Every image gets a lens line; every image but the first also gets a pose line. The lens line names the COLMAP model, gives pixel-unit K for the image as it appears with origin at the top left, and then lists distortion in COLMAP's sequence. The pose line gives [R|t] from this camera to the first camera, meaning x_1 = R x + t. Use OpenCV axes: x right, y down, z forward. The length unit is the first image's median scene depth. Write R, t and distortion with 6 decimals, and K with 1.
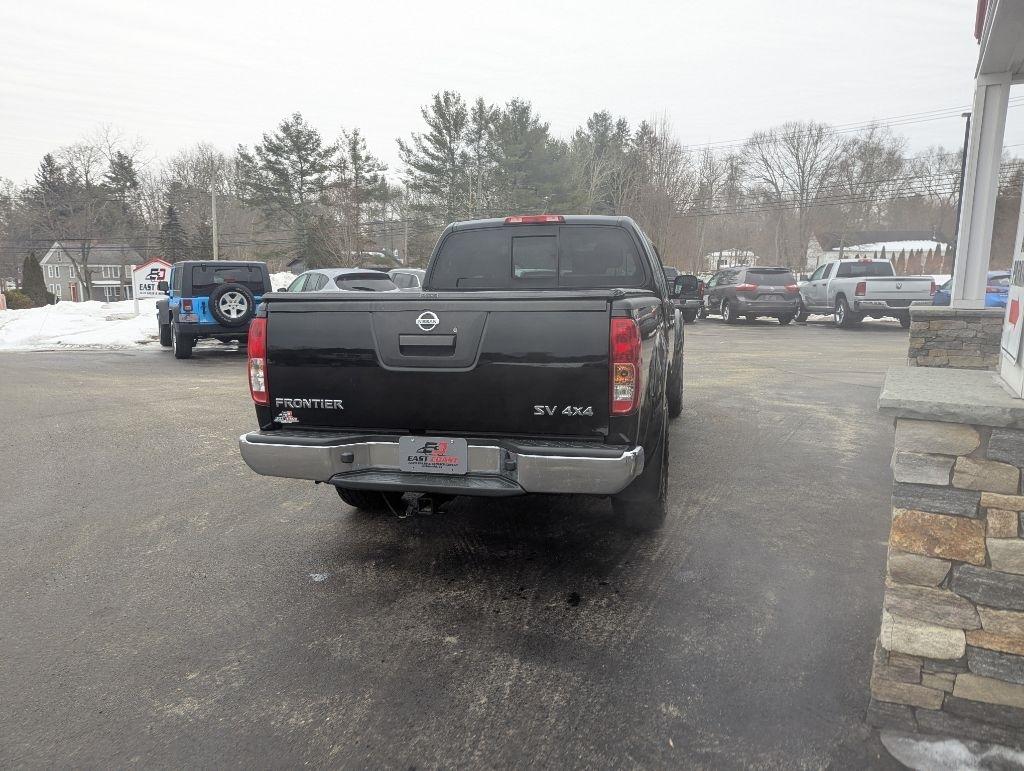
lens RADIAL K [[717.4, 0, 518.3], [0, 717.4, 387.5], [0, 0, 1]] dist [0.065274, -0.058195]
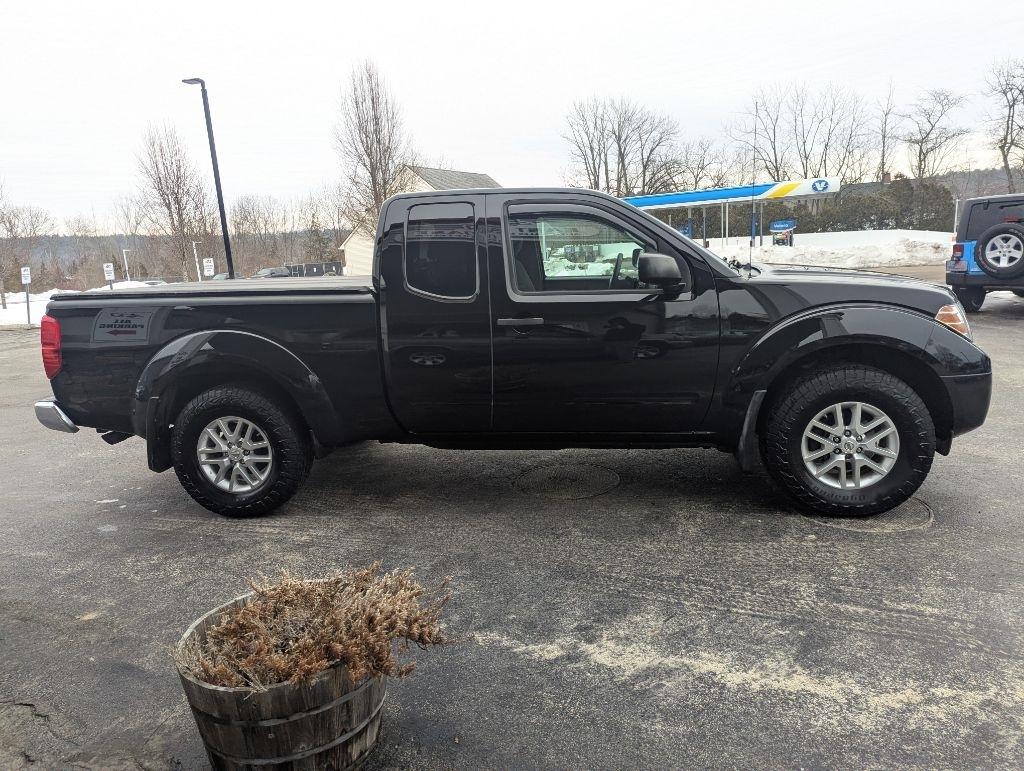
lens RADIAL K [[717.4, 0, 501.7], [0, 717.4, 381.0], [0, 0, 1]] dist [0.065274, -0.058195]
pose [[0.103589, 0.187582, -0.976771, 0.217004], [-0.092816, 0.979592, 0.178281, -0.039706], [0.990280, 0.072192, 0.118886, 0.222236]]
